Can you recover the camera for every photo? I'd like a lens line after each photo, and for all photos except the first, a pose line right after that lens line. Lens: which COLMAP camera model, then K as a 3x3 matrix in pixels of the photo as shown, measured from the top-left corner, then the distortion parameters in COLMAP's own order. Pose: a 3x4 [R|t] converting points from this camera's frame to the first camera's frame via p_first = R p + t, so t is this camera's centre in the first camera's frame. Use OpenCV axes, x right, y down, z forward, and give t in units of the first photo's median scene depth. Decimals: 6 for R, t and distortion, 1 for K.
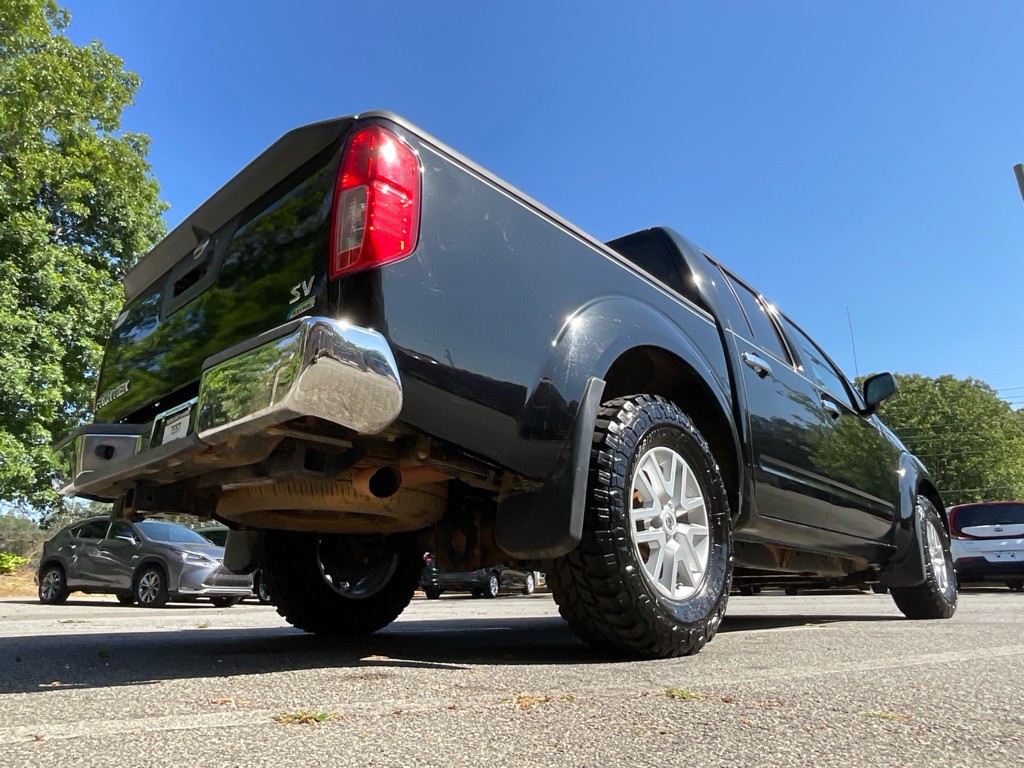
lens RADIAL K [[705.1, 0, 512.0], [0, 705.1, 384.0], [0, 0, 1]] dist [-0.034143, -0.000320]
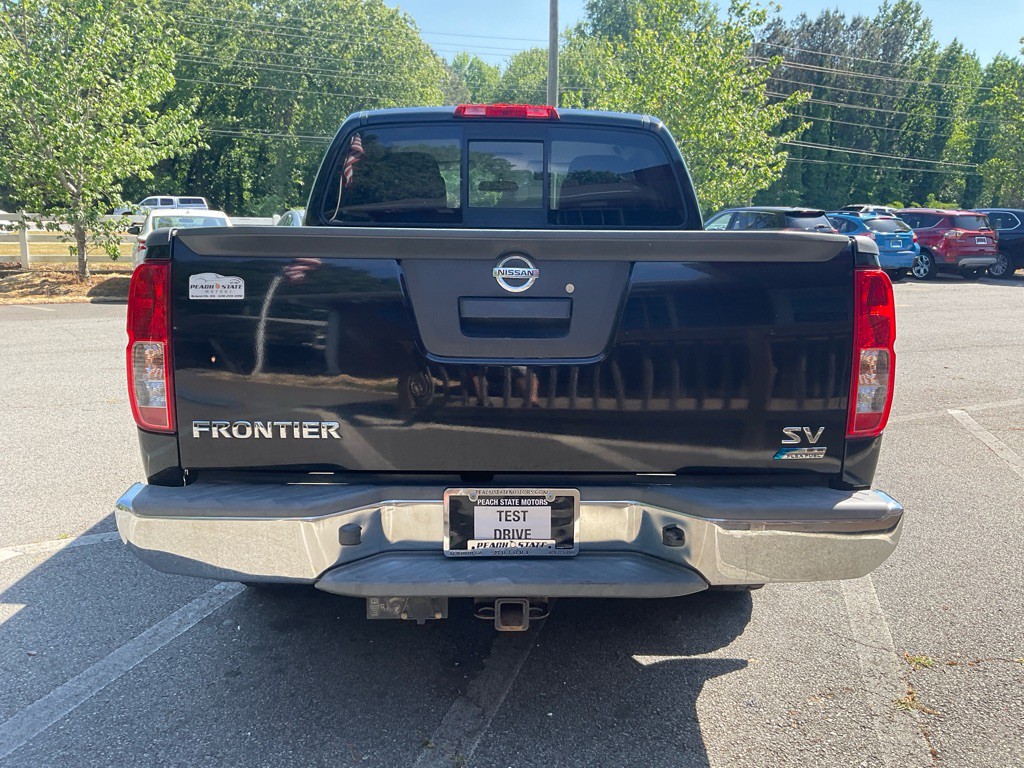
lens RADIAL K [[869.6, 0, 512.0], [0, 869.6, 384.0], [0, 0, 1]] dist [0.050996, -0.100873]
pose [[0.718261, -0.137478, 0.682057, -1.224947], [-0.186818, 0.906181, 0.379389, -0.506551], [-0.670224, -0.399921, 0.625190, 0.411565]]
